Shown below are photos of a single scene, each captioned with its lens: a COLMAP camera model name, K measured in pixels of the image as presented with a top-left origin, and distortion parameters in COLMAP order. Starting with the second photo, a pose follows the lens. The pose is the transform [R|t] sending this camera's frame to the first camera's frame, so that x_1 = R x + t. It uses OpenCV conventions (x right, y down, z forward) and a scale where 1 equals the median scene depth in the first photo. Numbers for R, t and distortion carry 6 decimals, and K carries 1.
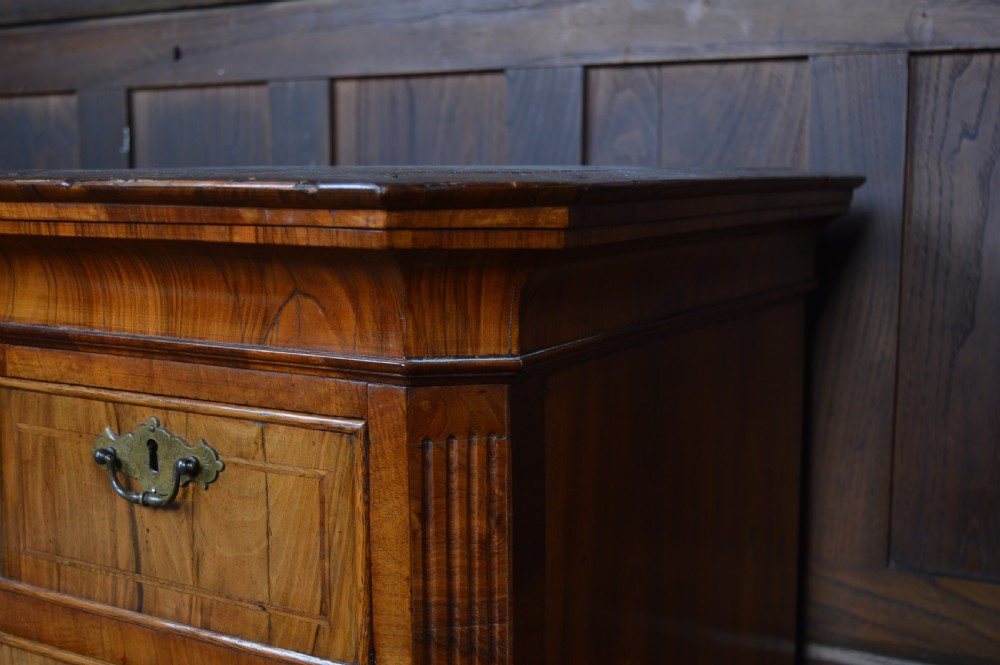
lens RADIAL K [[1224.3, 0, 500.0], [0, 1224.3, 332.5], [0, 0, 1]] dist [-0.056791, 0.027269]
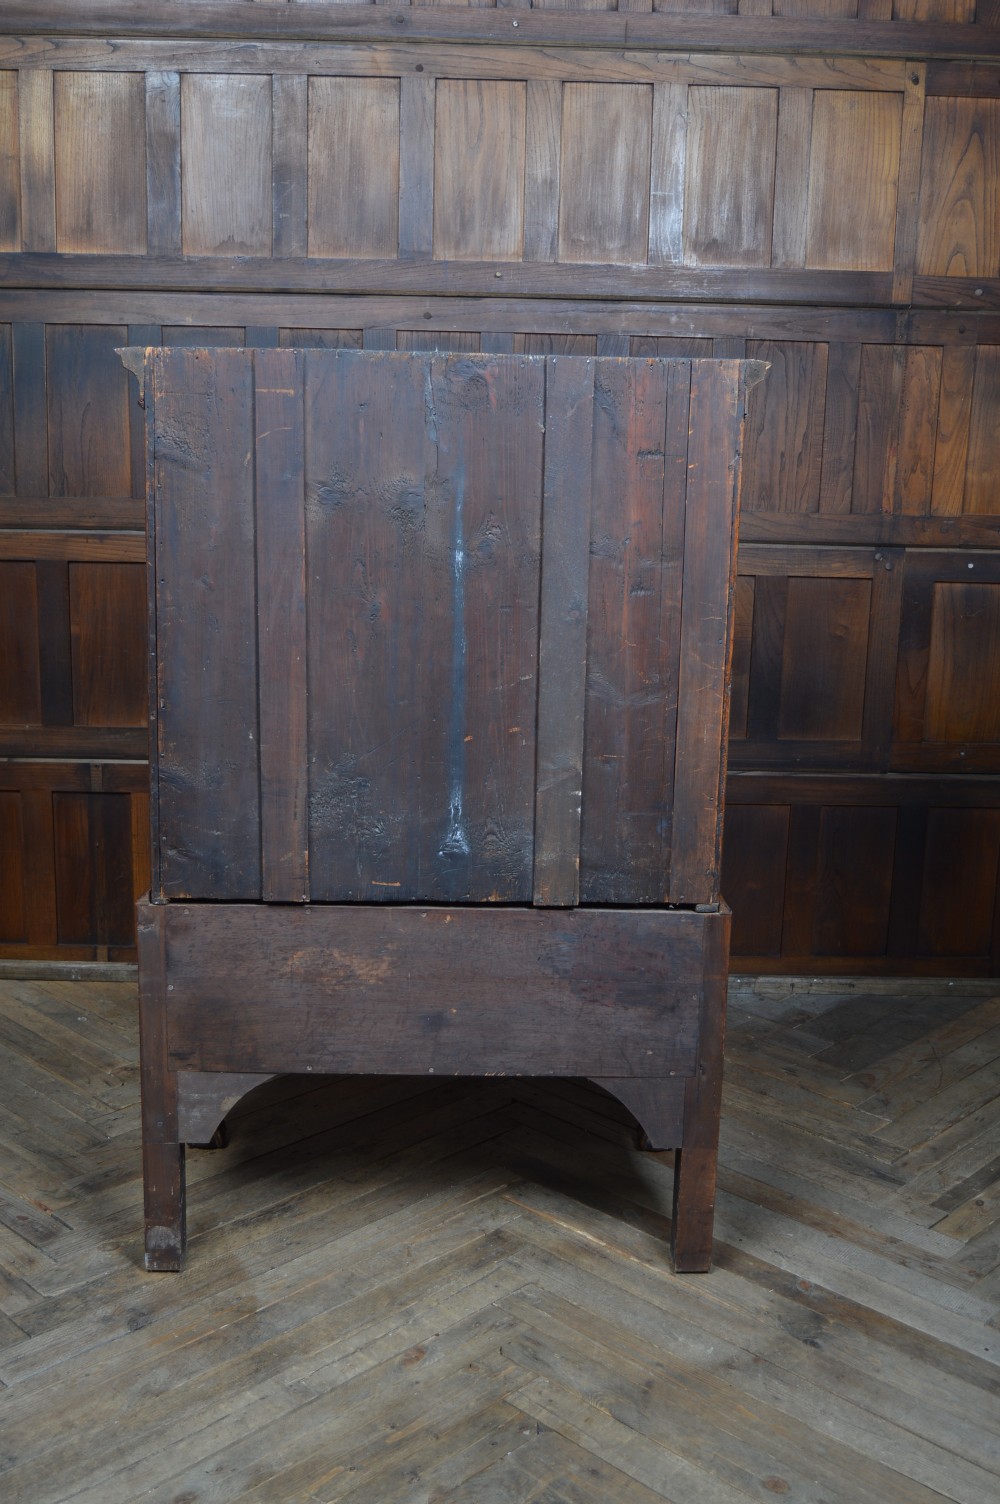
lens RADIAL K [[1510.5, 0, 500.0], [0, 1510.5, 752.0], [0, 0, 1]] dist [-0.059225, 0.004419]
pose [[0.864070, -0.100898, 0.493156, -3.364988], [0.042106, 0.990759, 0.128932, 0.446935], [-0.501608, -0.090641, 0.860333, -3.175212]]
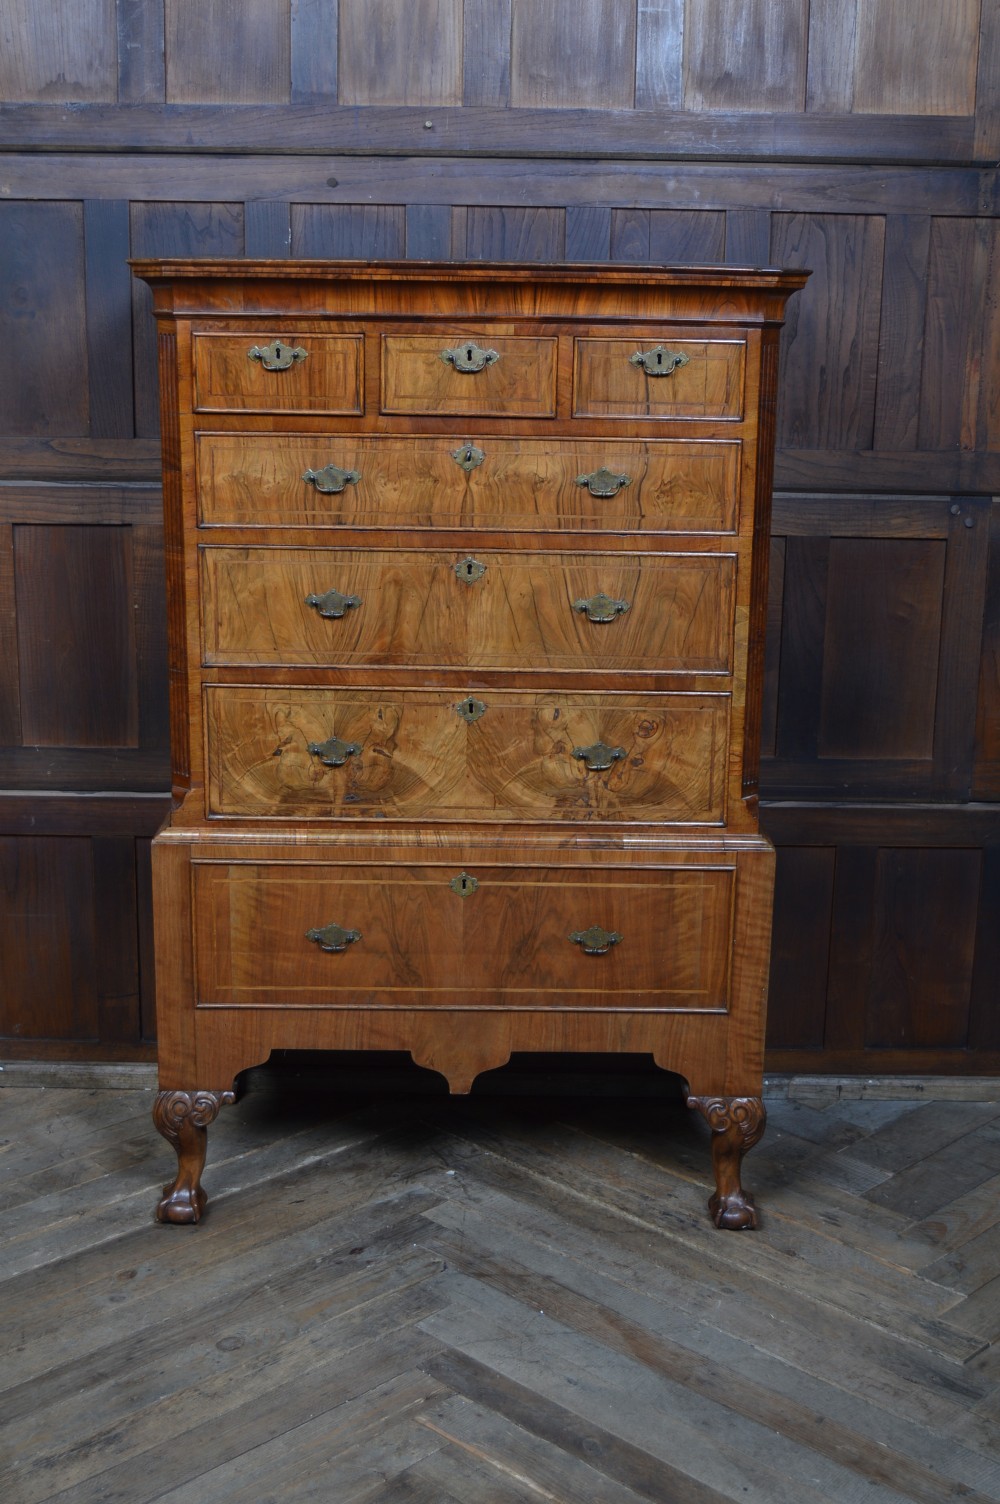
lens RADIAL K [[1841.4, 0, 500.0], [0, 1841.4, 752.0], [0, 0, 1]] dist [-0.056791, 0.027269]
pose [[0.870018, -0.112753, 0.479954, -2.814664], [0.047008, 0.988034, 0.146901, 0.362414], [-0.490774, -0.105245, 0.864907, -2.739961]]
